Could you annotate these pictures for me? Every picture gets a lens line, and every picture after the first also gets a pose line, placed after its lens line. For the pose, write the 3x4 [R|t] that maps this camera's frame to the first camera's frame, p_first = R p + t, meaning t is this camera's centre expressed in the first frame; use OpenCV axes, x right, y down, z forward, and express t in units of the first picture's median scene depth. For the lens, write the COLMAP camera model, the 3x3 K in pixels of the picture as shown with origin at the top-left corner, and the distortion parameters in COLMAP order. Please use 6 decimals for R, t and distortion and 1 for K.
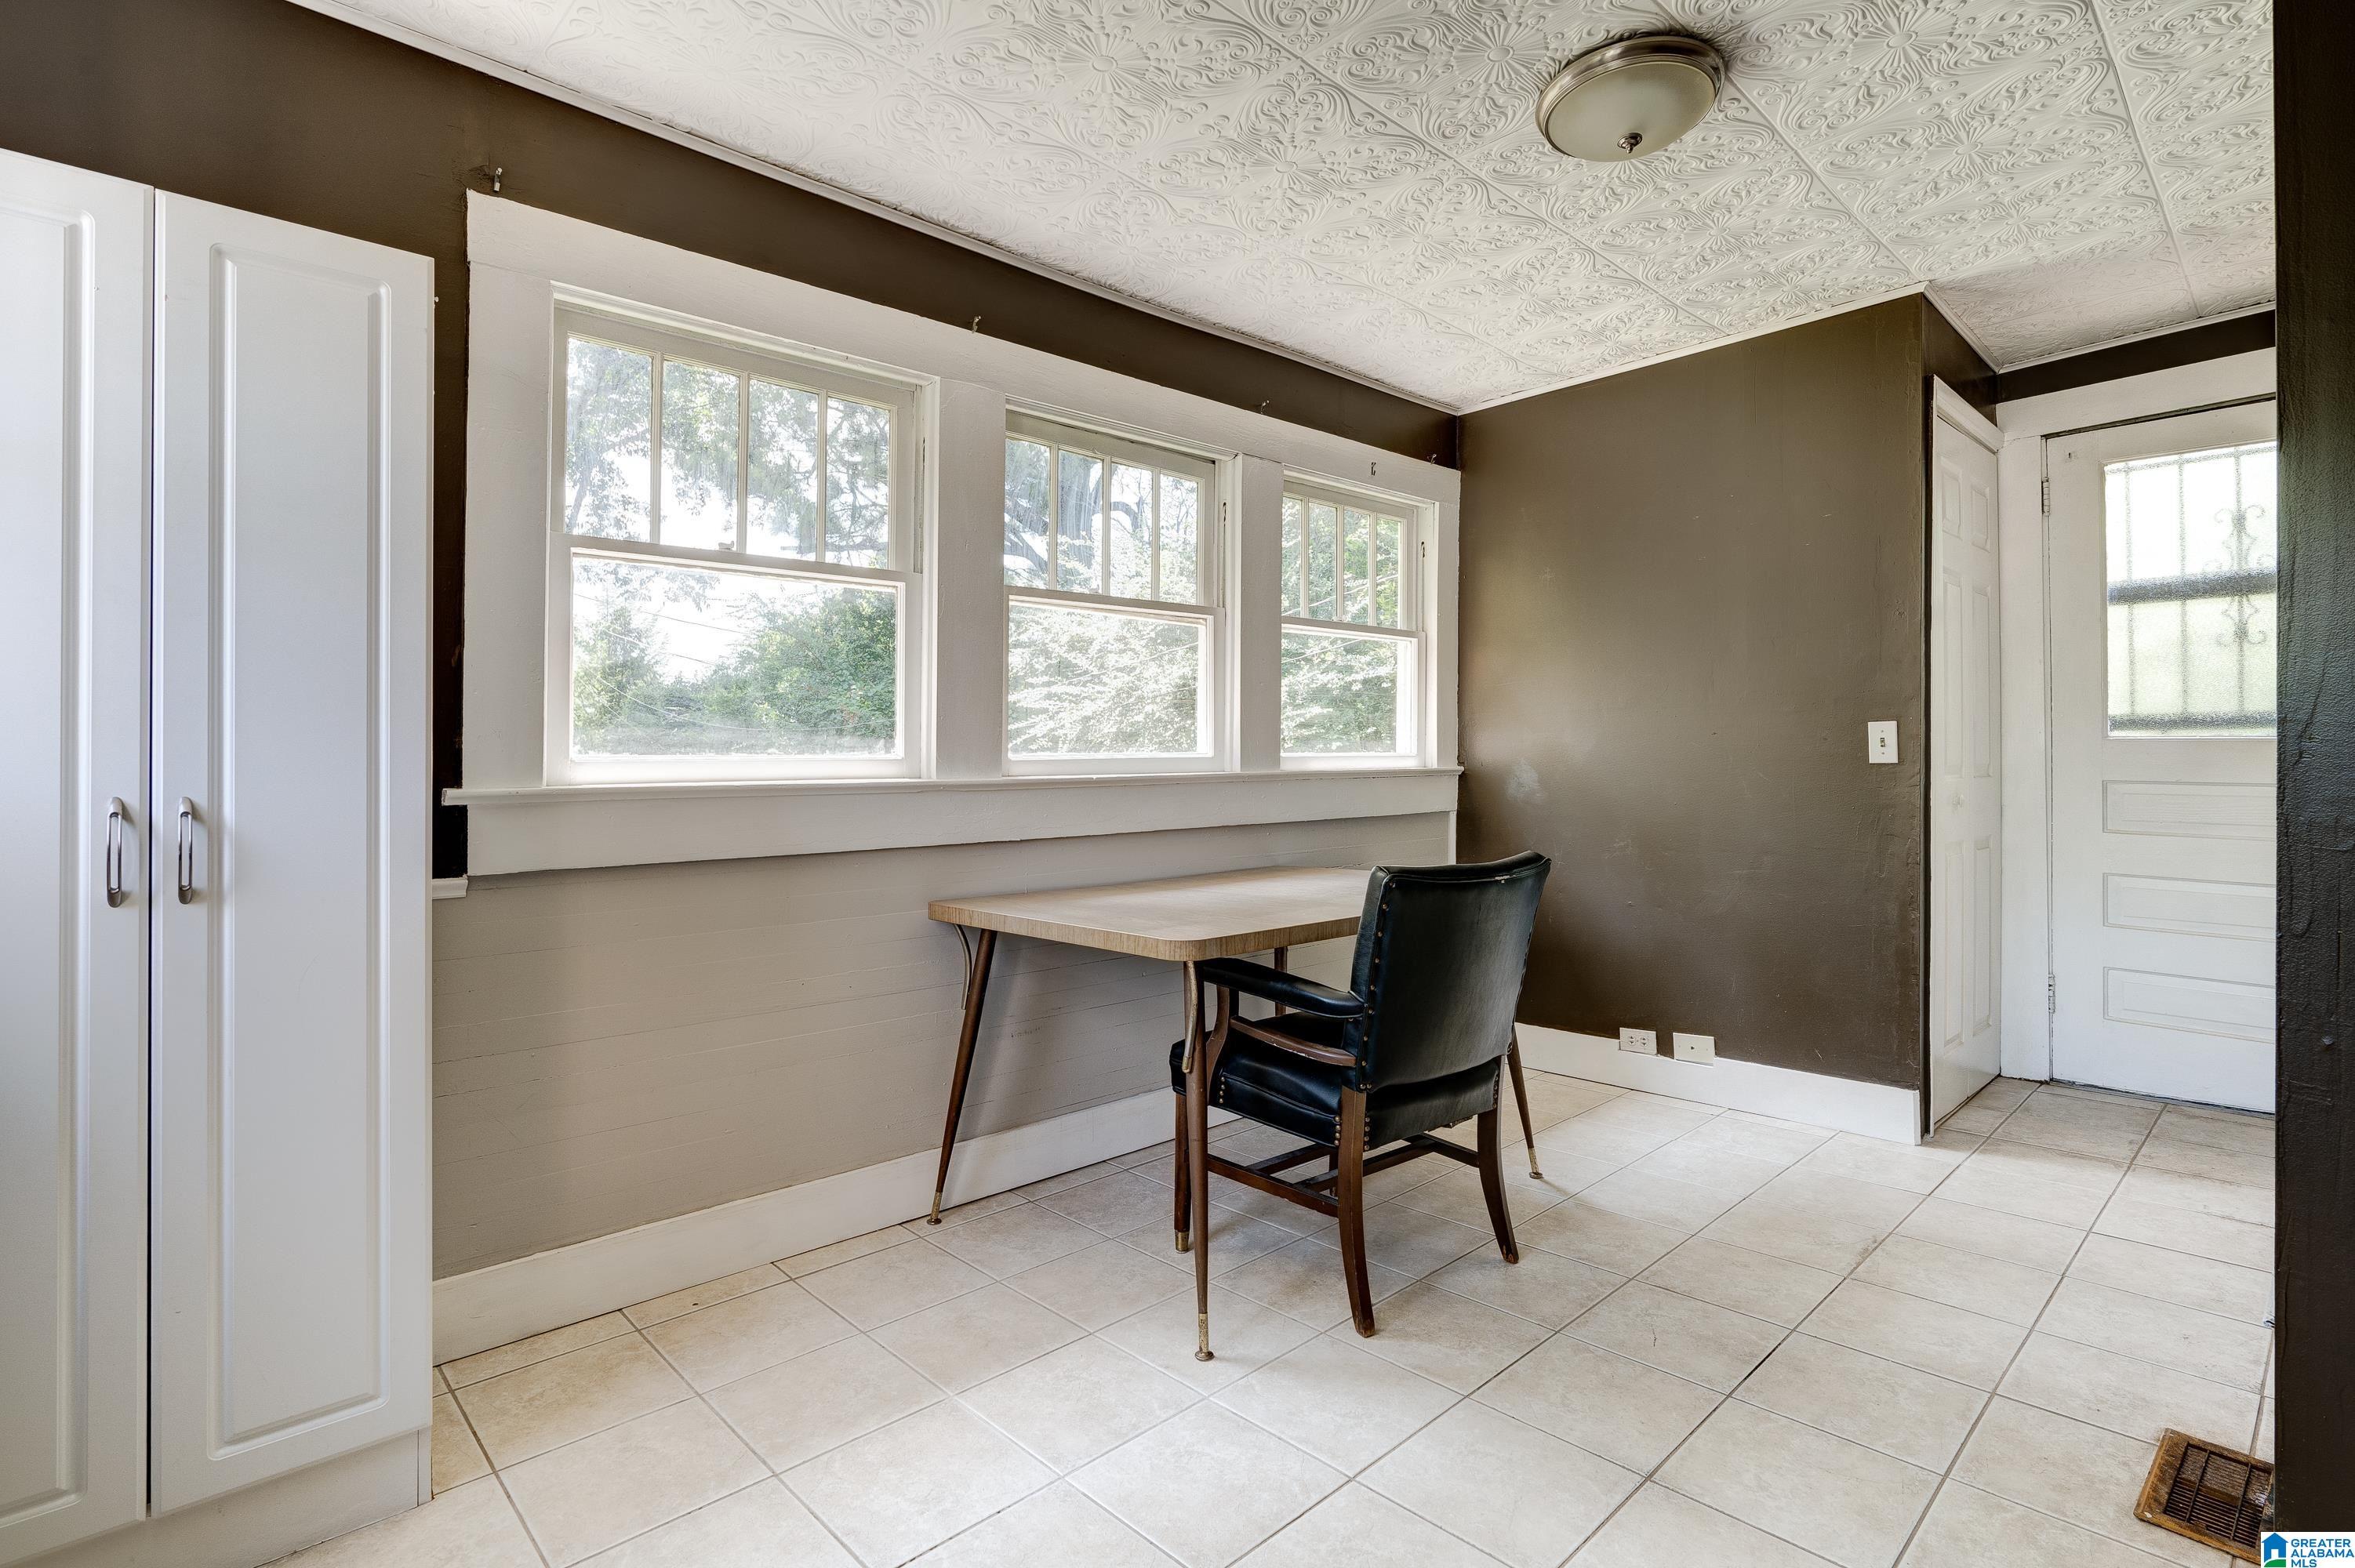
lens RADIAL K [[1131.4, 0, 1176.2], [0, 1131.4, 773.4], [0, 0, 1]] dist [0.000108, 0.000046]
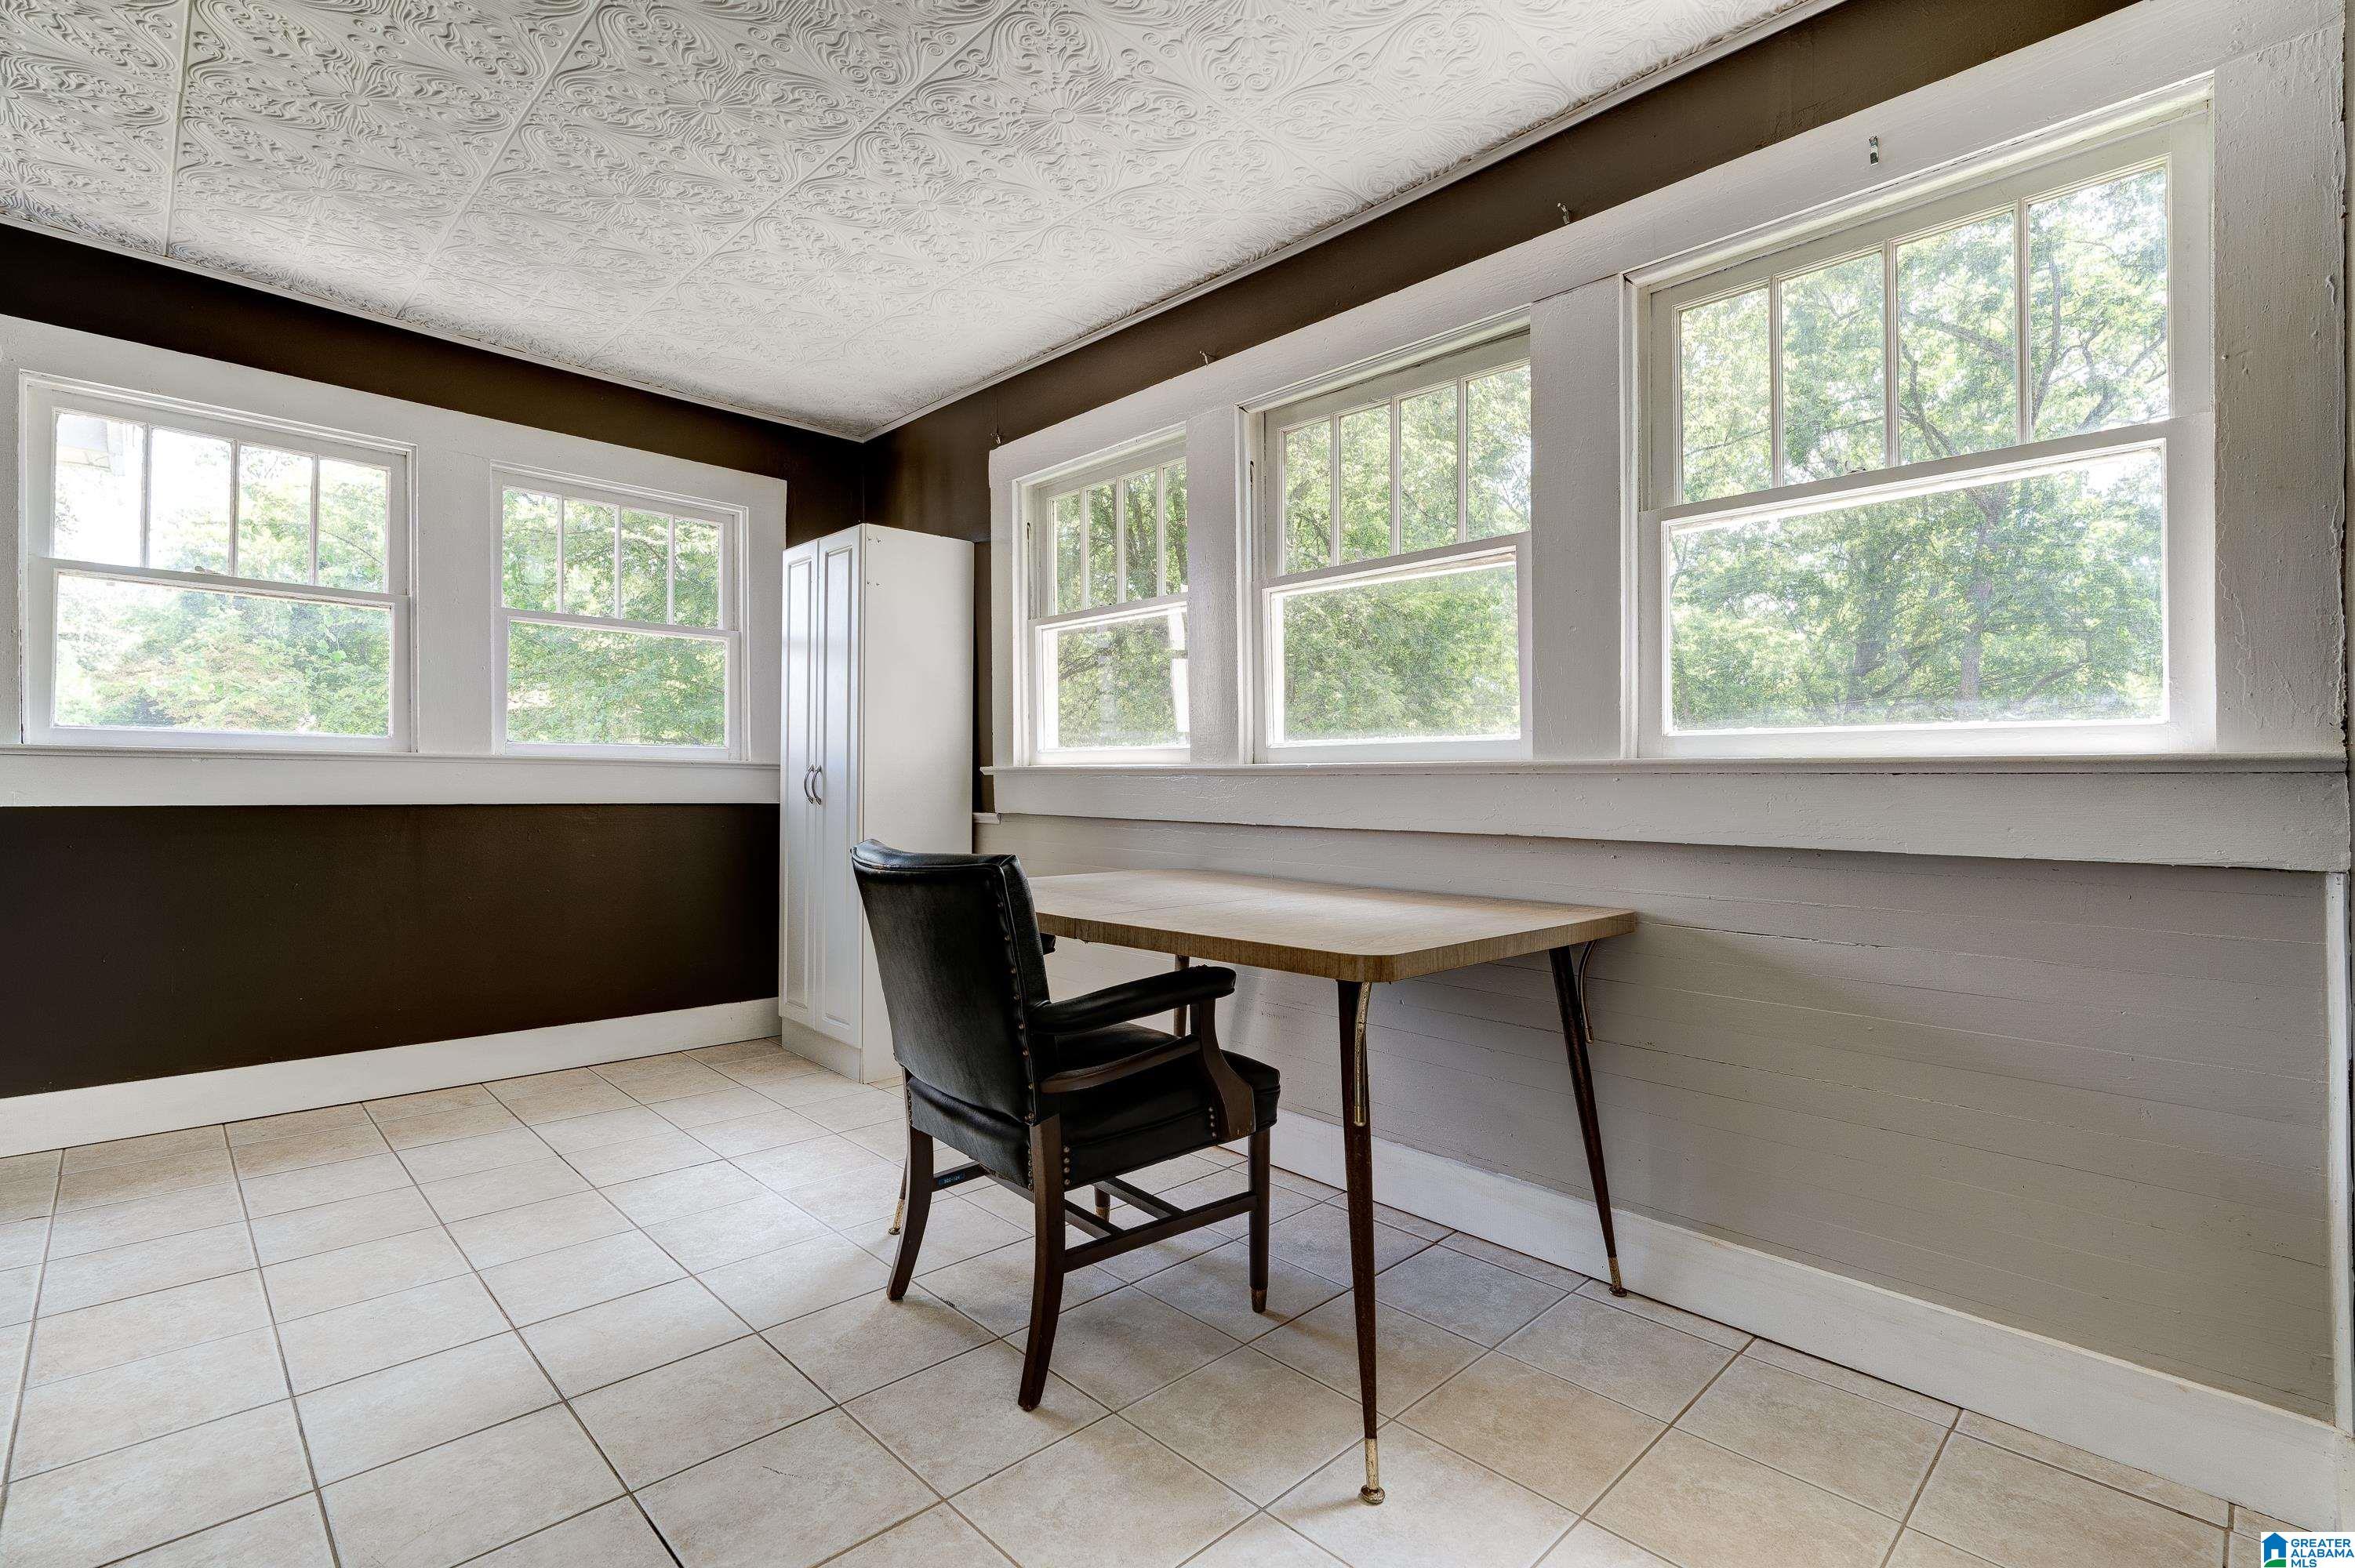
lens RADIAL K [[1076.9, 0, 1177.5], [0, 1076.9, 784.0], [0, 0, 1]] dist [-0.001781, -0.000192]
pose [[0.018333, 0.008099, -0.999799, 1.086852], [-0.023378, 0.999697, 0.007670, 0.020856], [0.999559, 0.023233, 0.018516, 1.173610]]
